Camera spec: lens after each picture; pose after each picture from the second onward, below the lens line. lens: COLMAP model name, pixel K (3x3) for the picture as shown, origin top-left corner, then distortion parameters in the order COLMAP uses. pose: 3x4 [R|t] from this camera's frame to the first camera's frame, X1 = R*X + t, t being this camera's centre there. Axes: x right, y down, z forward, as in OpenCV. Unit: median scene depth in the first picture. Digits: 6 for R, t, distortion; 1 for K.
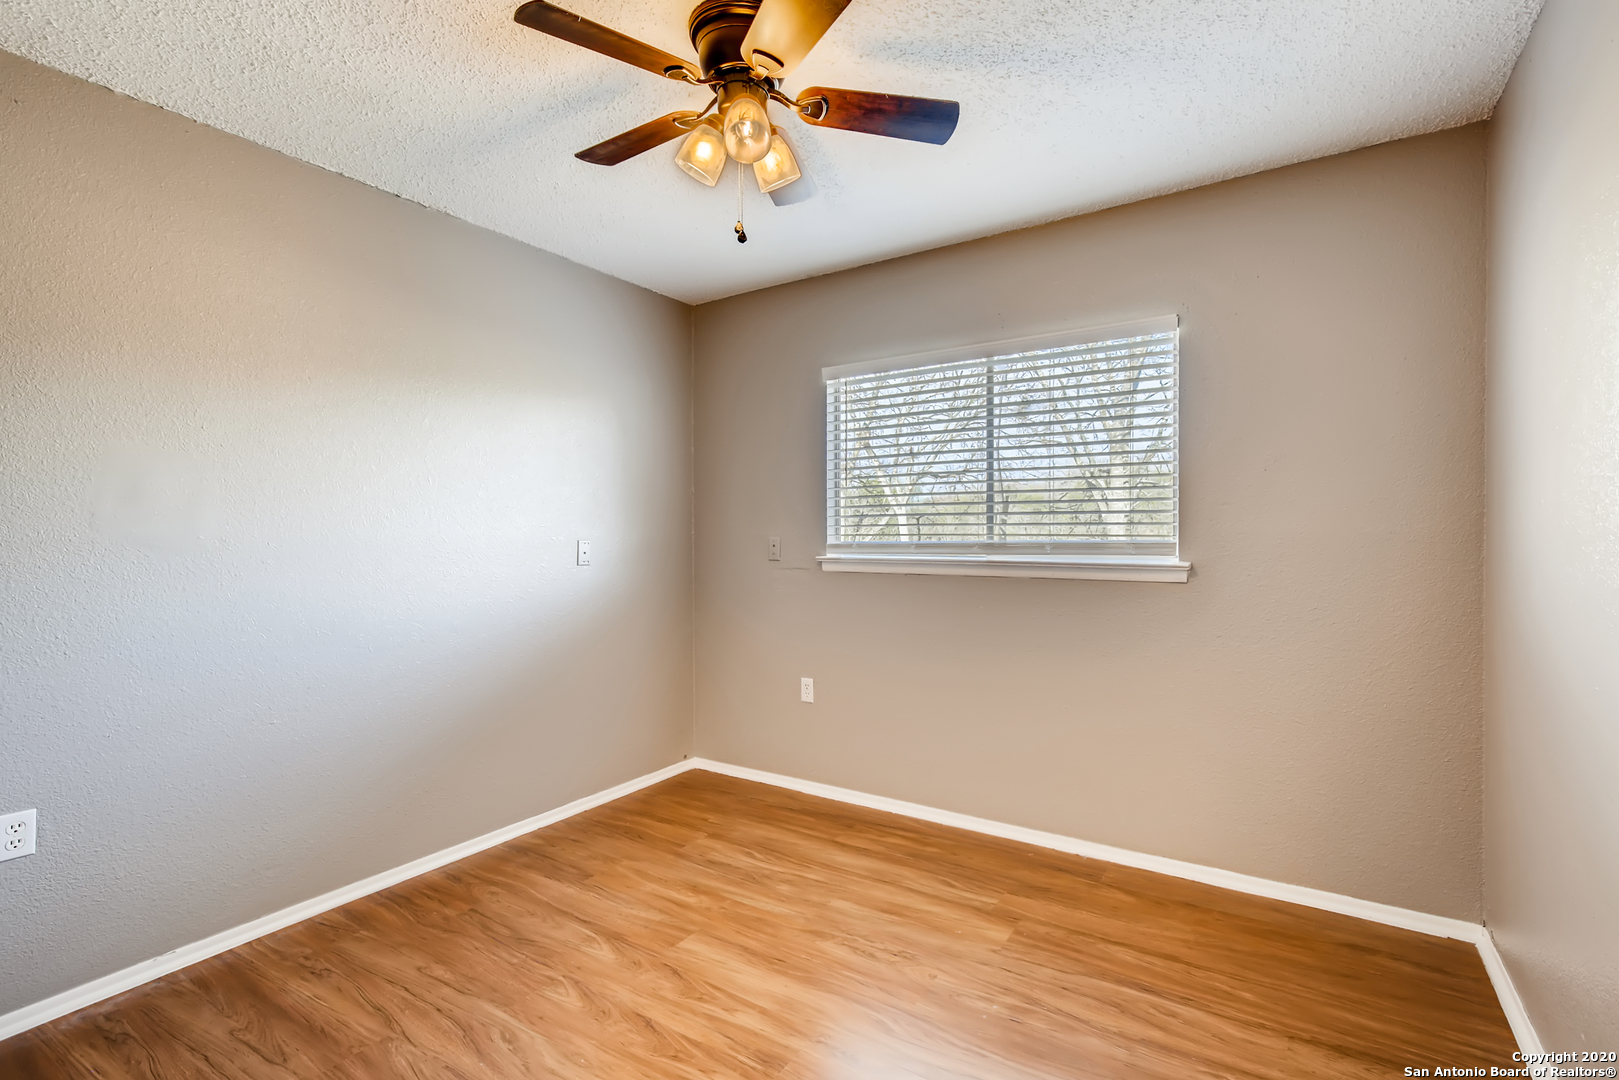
lens RADIAL K [[735.2, 0, 804.5], [0, 735.2, 529.1], [0, 0, 1]] dist [-0.000842, 0.000910]
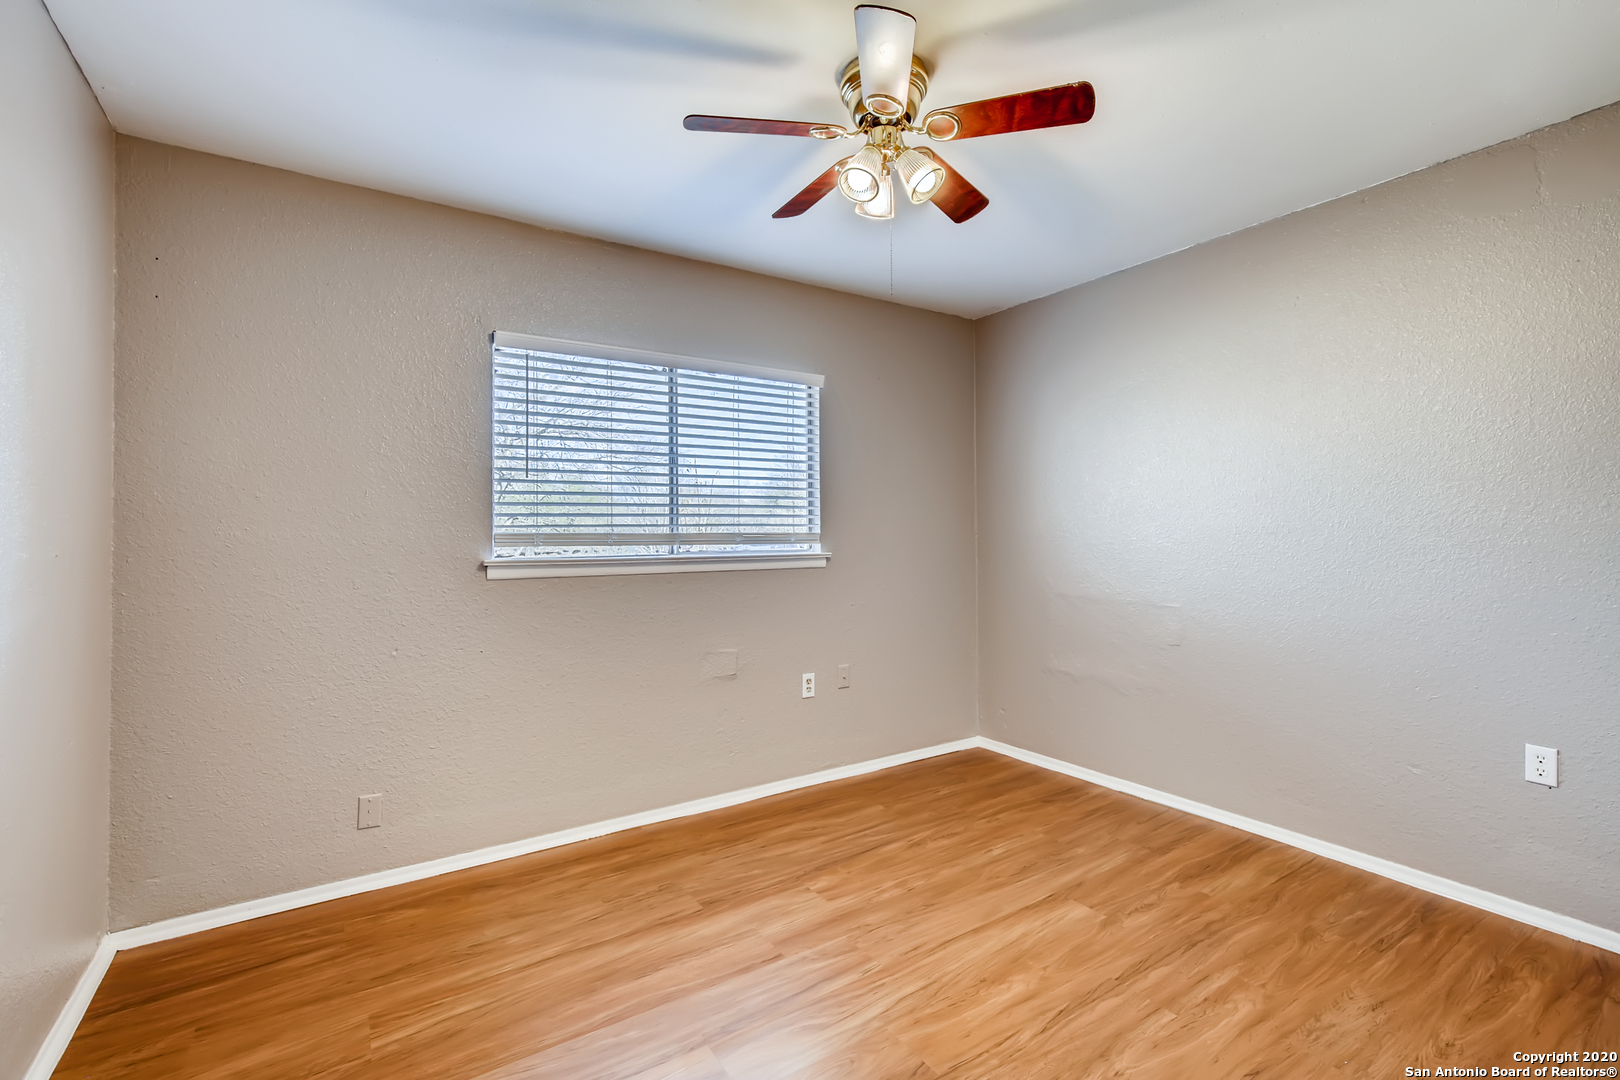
lens RADIAL K [[735.7, 0, 821.8], [0, 735.7, 533.7], [0, 0, 1]] dist [-0.000842, 0.000910]
pose [[0.387363, -0.007481, 0.921897, -0.651375], [0.001294, 0.999971, 0.007571, -0.002466], [-0.921926, -0.001740, 0.387361, 0.391141]]
